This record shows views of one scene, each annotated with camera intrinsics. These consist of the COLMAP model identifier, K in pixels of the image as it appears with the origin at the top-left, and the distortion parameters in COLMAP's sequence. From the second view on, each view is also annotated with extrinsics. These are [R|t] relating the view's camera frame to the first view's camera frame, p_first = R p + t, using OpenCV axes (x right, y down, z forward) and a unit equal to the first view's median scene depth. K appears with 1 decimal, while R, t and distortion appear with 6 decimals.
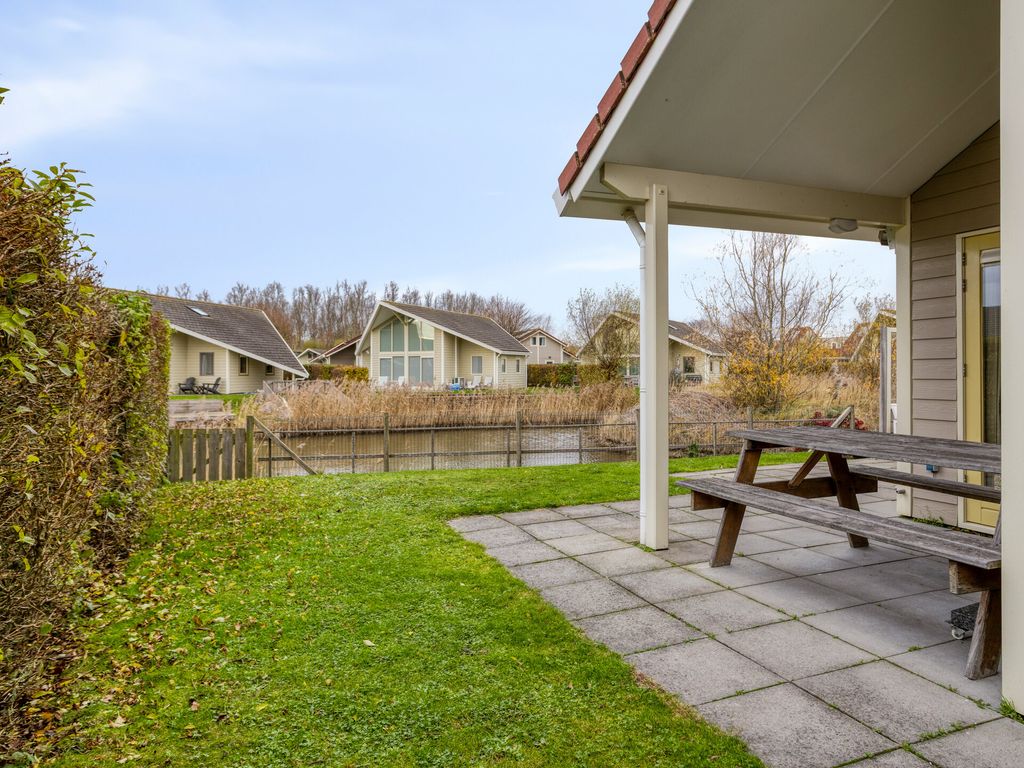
lens RADIAL K [[675.9, 0, 514.9], [0, 675.9, 370.3], [0, 0, 1]] dist [-0.002090, -0.000130]
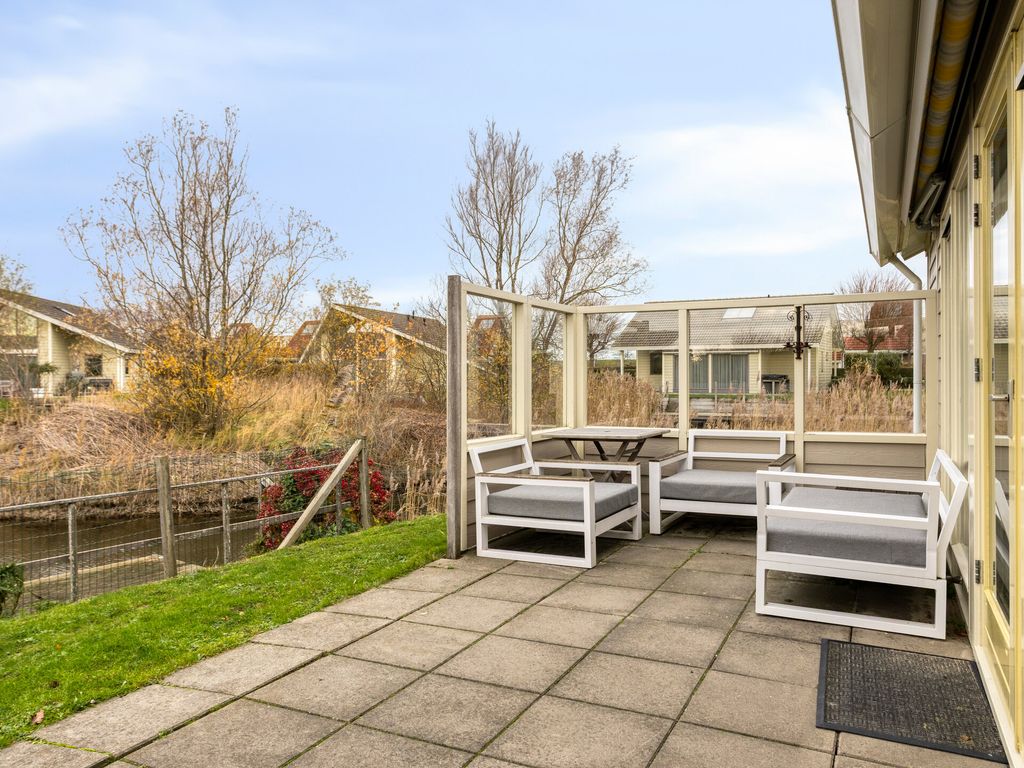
lens RADIAL K [[769.6, 0, 512.0], [0, 769.6, 384.0], [0, 0, 1]] dist [-0.002324, -0.002957]
pose [[0.740015, -0.009823, 0.672518, 0.078771], [0.000305, 0.999898, 0.014268, 0.001017], [-0.672590, -0.010354, 0.739943, 0.206181]]
